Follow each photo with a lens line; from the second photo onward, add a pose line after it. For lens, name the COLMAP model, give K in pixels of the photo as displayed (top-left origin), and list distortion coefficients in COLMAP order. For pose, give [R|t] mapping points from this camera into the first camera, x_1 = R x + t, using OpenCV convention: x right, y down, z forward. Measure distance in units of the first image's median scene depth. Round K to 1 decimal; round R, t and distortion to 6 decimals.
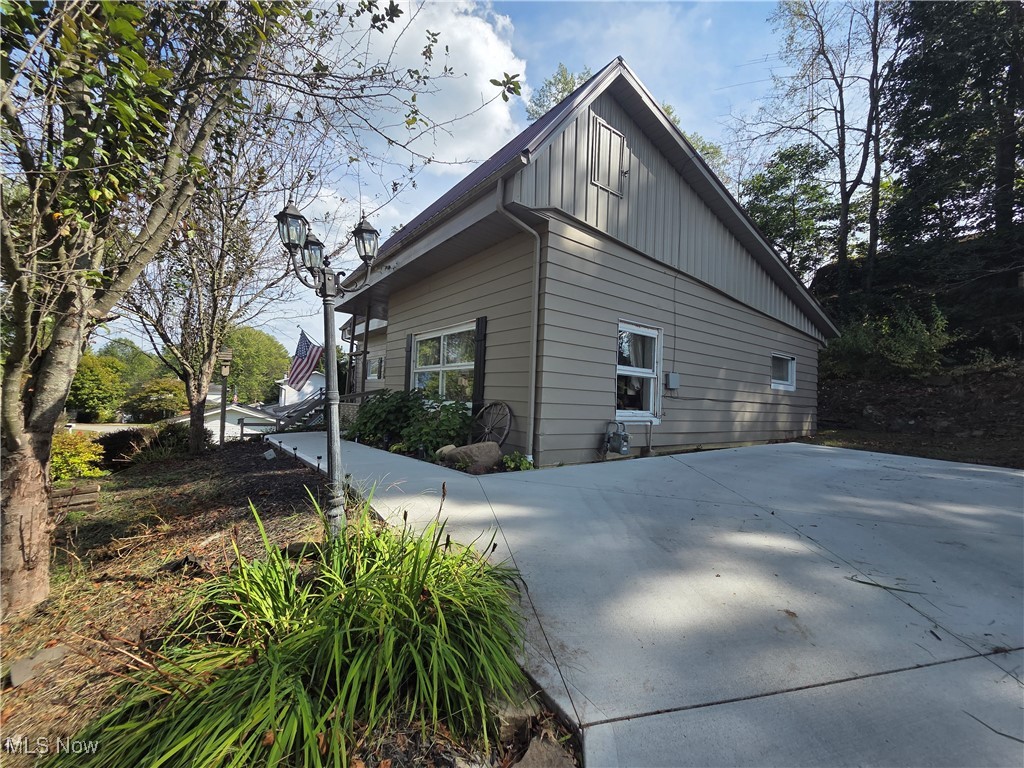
lens RADIAL K [[416.3, 0, 511.3], [0, 416.3, 382.9], [0, 0, 1]] dist [0.002742, -0.001711]
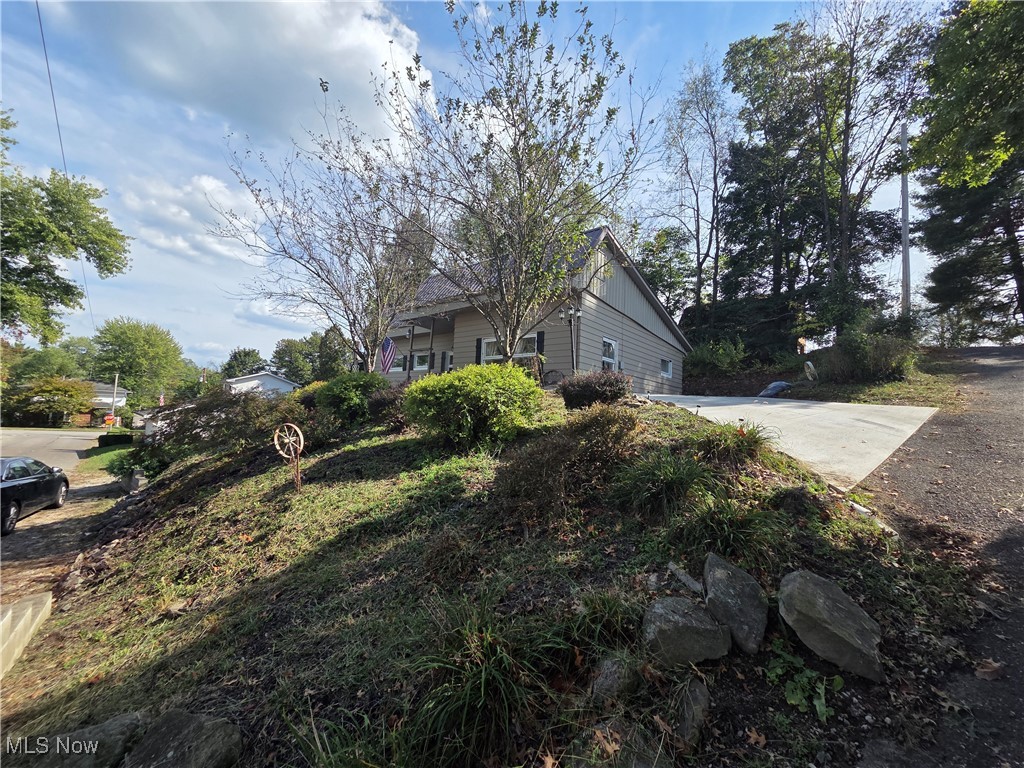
lens RADIAL K [[416.3, 0, 512.4], [0, 416.3, 386.9], [0, 0, 1]] dist [0.002742, -0.001711]
pose [[0.971620, 0.019103, 0.235773, -0.244033], [-0.013179, 0.999557, -0.026679, 0.062613], [-0.236178, 0.022815, 0.971442, -0.347989]]
